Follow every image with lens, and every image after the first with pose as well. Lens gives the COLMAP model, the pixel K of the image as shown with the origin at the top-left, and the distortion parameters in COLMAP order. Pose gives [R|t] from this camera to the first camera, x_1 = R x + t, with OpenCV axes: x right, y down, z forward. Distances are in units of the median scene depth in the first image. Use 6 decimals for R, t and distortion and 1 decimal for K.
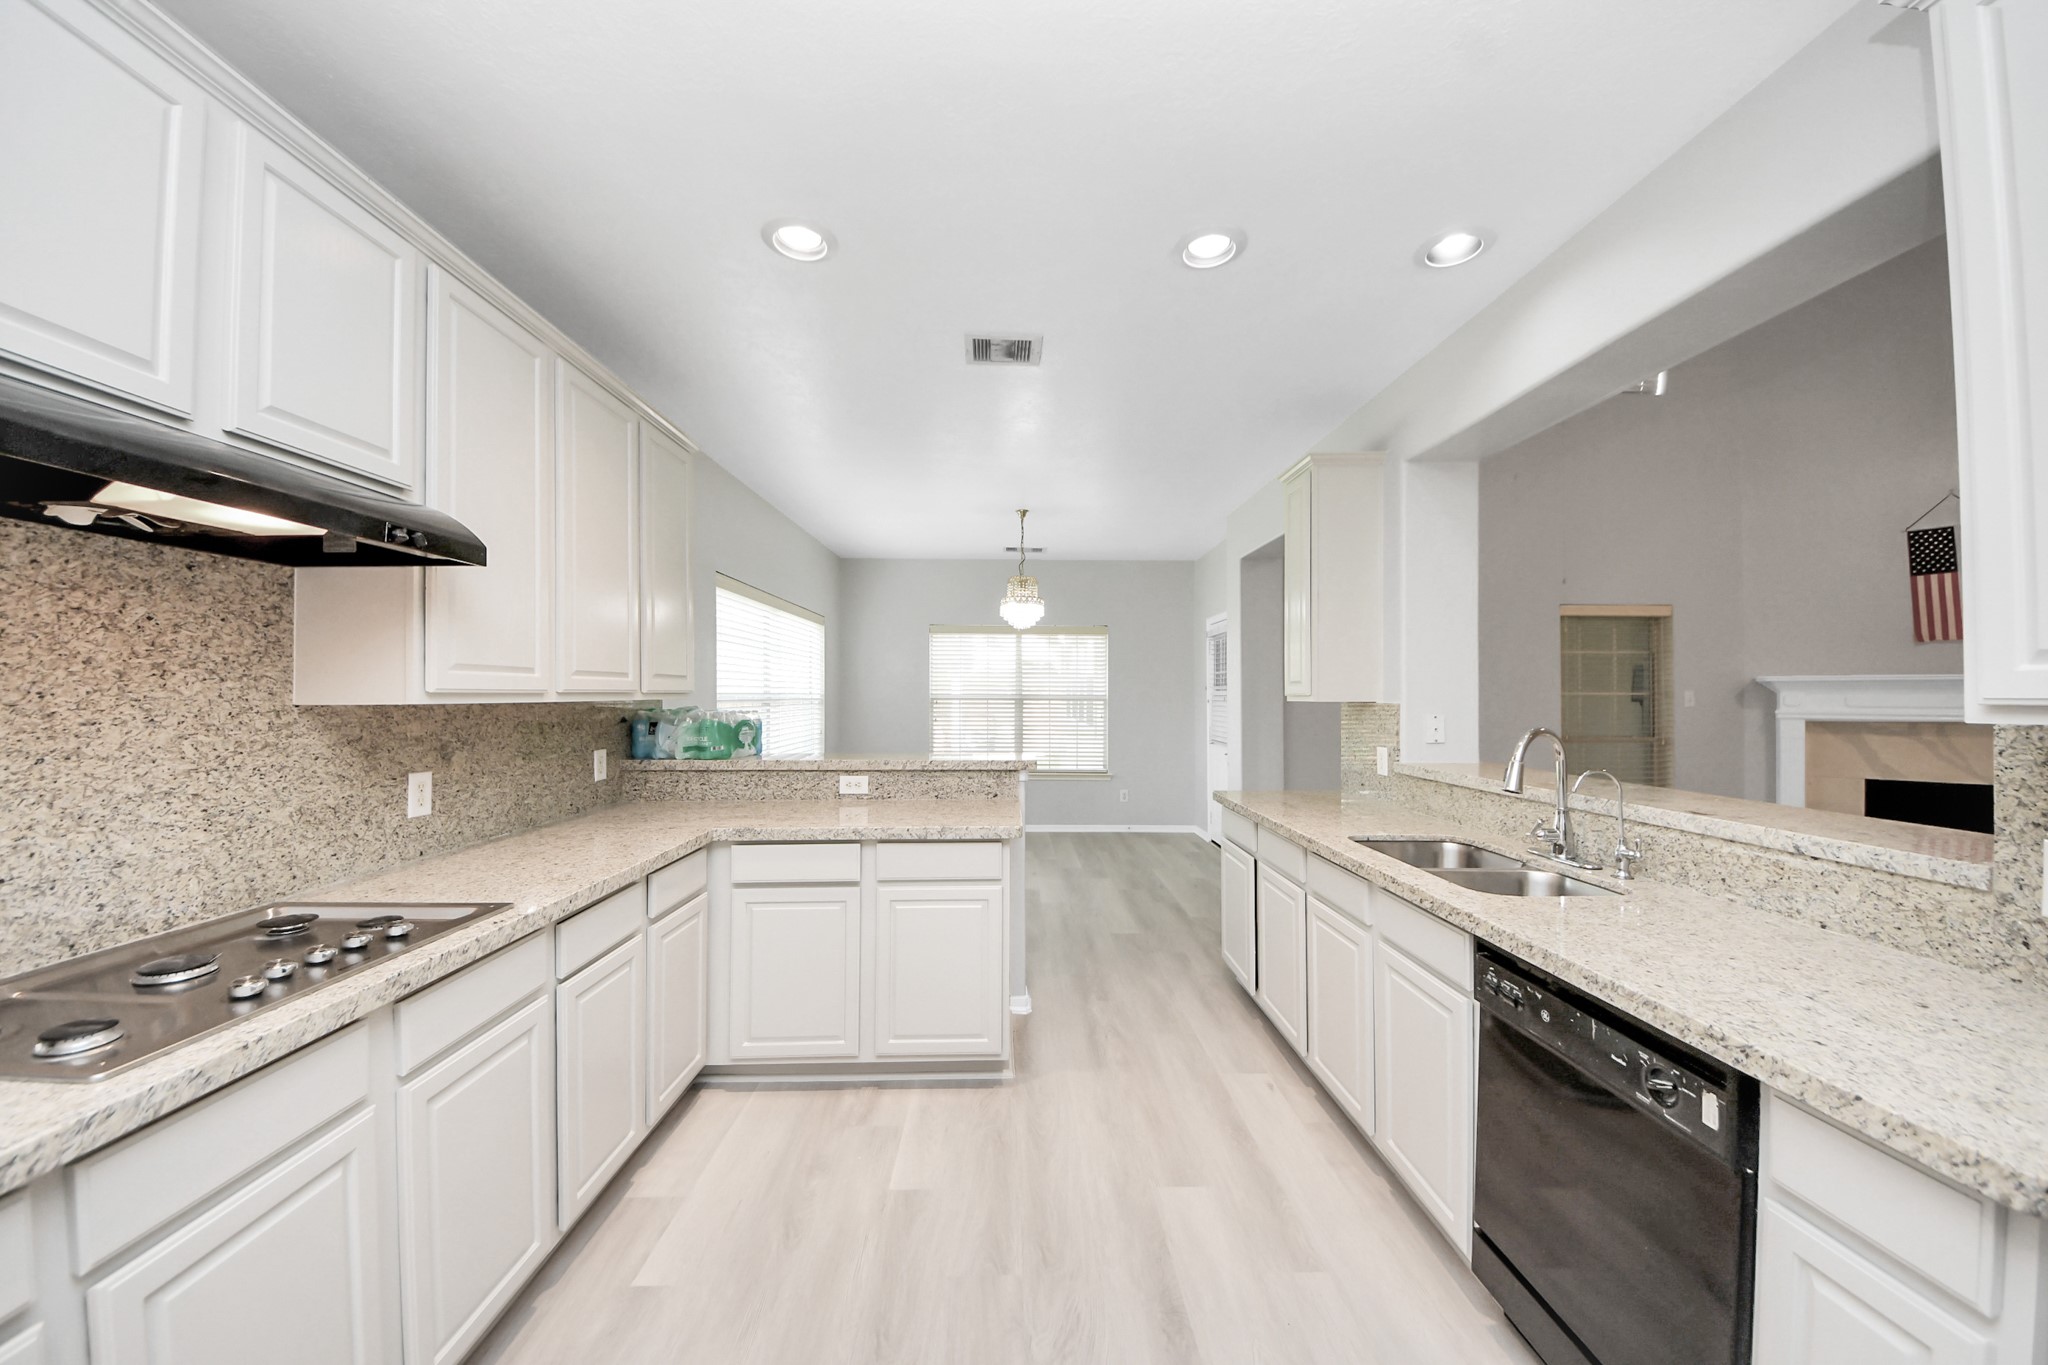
lens RADIAL K [[749.1, 0, 1016.5], [0, 749.1, 690.6], [0, 0, 1]] dist [-0.002940, -0.001699]
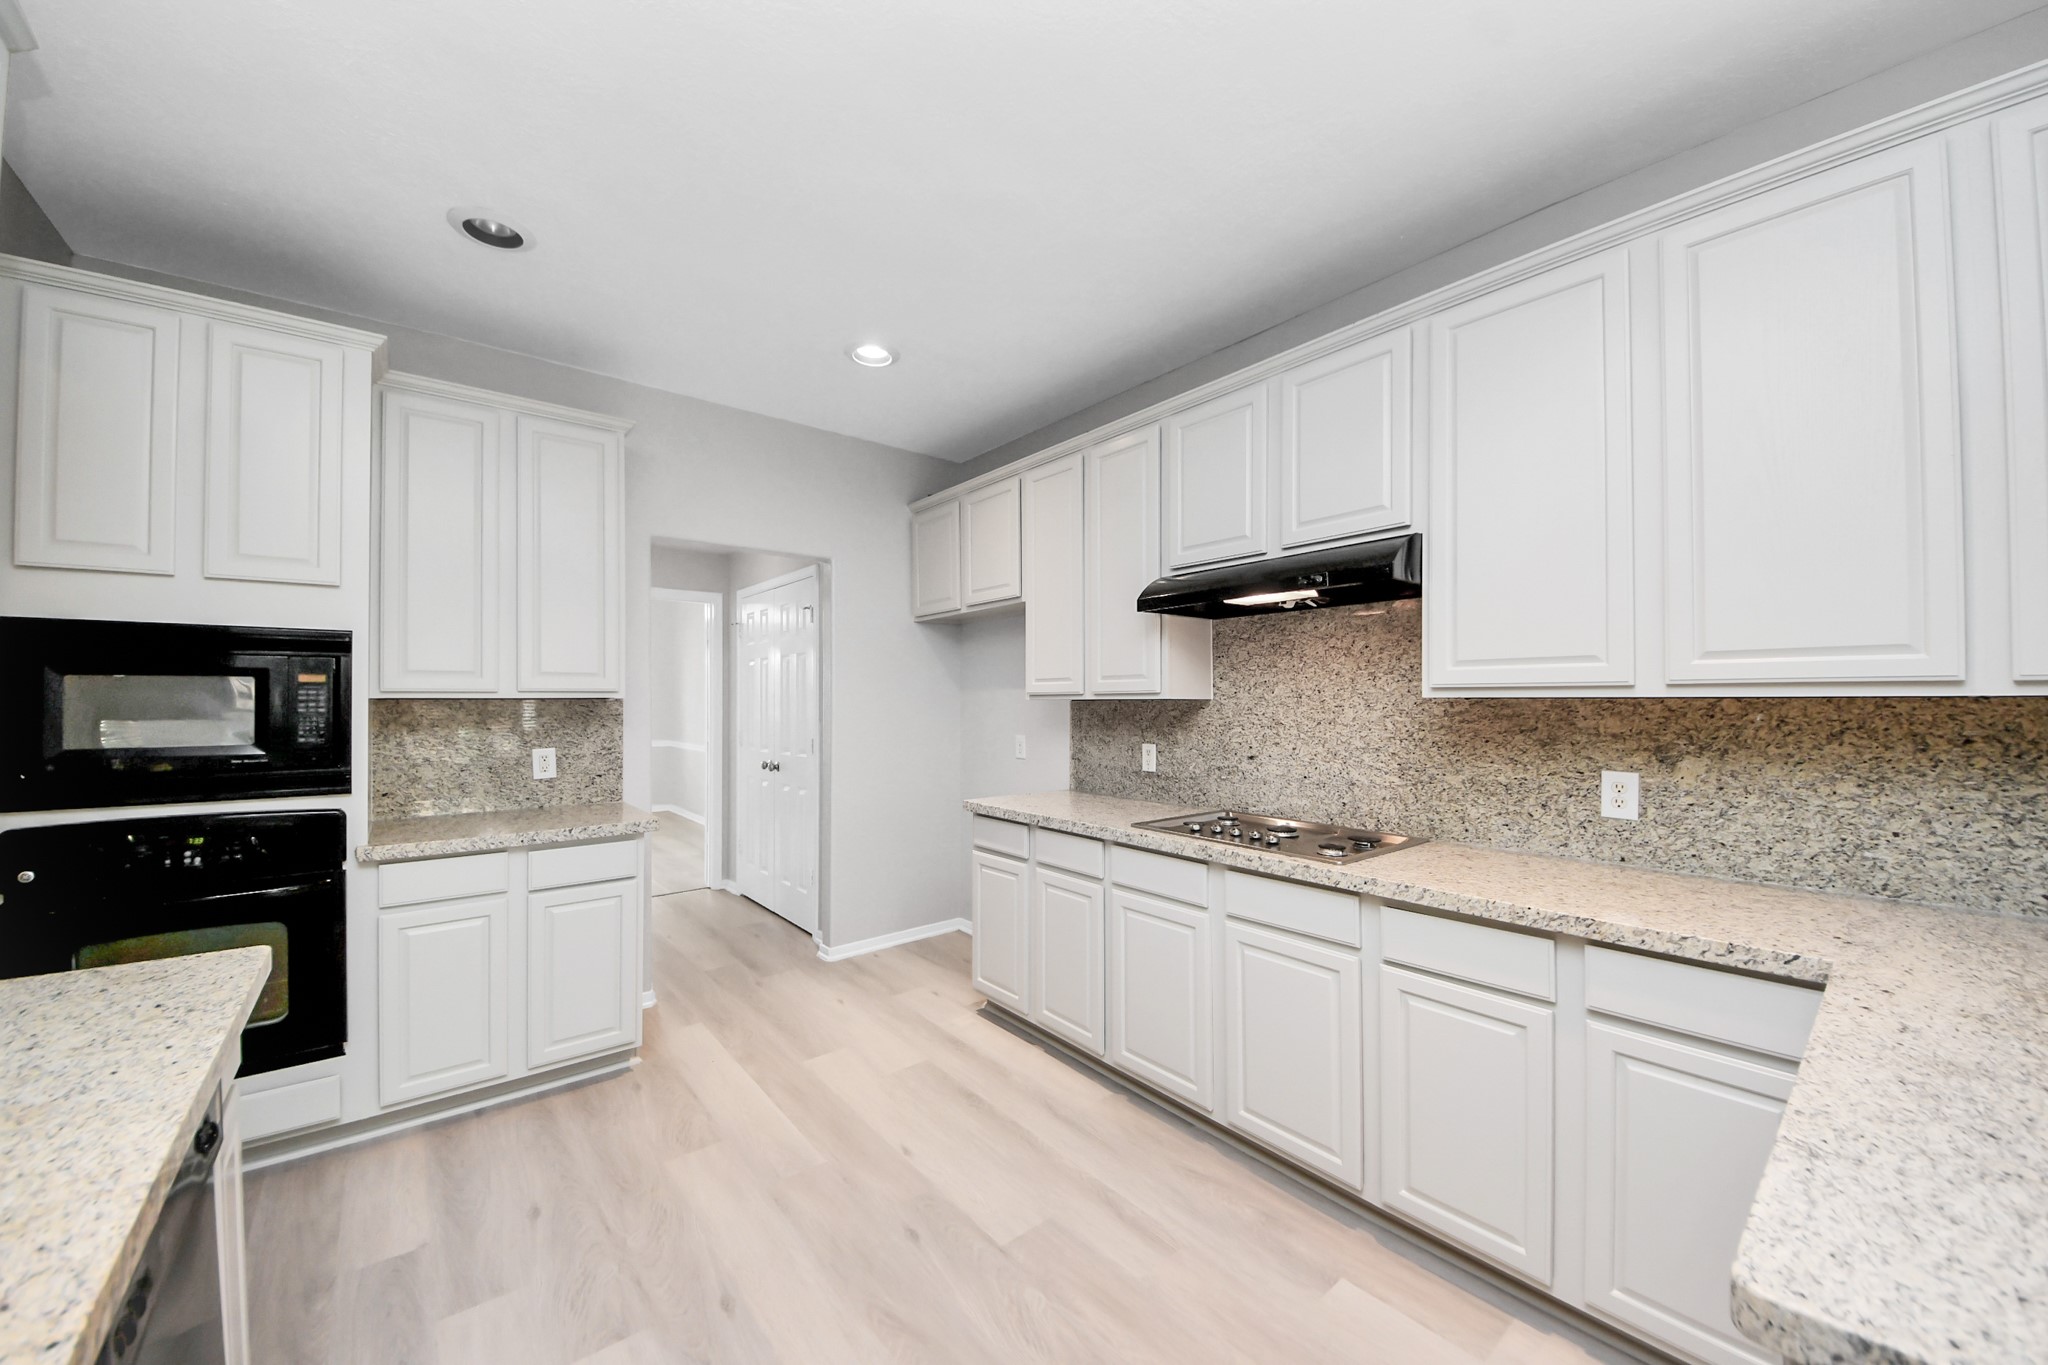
lens RADIAL K [[749.1, 0, 1027.8], [0, 749.1, 688.7], [0, 0, 1]] dist [-0.002940, -0.001699]
pose [[-0.787541, -0.005879, -0.616234, 0.375544], [0.006114, 0.999831, -0.017351, 0.018340], [0.616231, -0.017432, -0.787372, 1.335972]]
